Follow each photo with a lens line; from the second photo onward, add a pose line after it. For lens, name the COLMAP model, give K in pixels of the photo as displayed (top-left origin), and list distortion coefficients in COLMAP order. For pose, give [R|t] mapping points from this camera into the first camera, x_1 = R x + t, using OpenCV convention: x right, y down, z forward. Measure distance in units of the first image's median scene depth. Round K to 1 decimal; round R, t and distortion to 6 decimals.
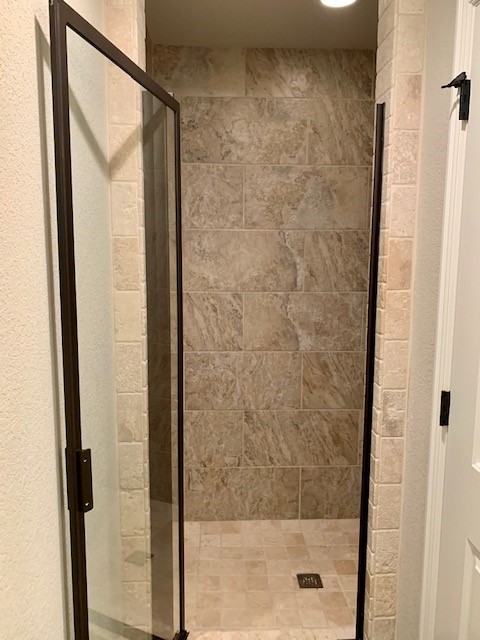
lens RADIAL K [[489.4, 0, 238.8], [0, 489.4, 318.1], [0, 0, 1]] dist [0.011182, -0.009241]
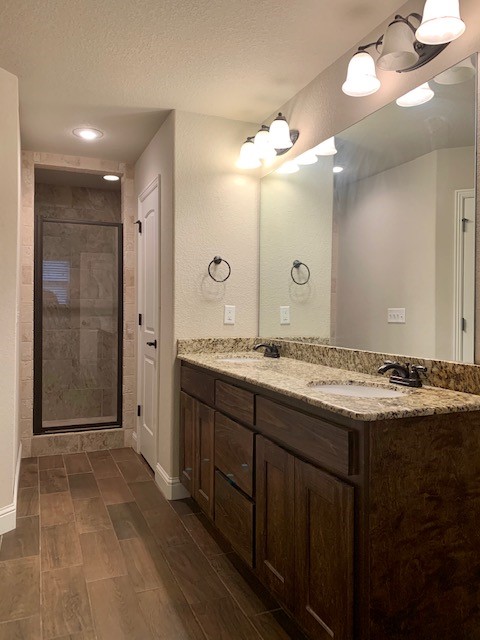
lens RADIAL K [[489.4, 0, 245.2], [0, 489.4, 303.2], [0, 0, 1]] dist [0.011182, -0.009241]
pose [[0.936838, 0.000018, 0.349764, -0.026074], [0.053695, 0.988138, -0.143874, 0.301905], [-0.345618, 0.153567, 0.925724, -1.153870]]
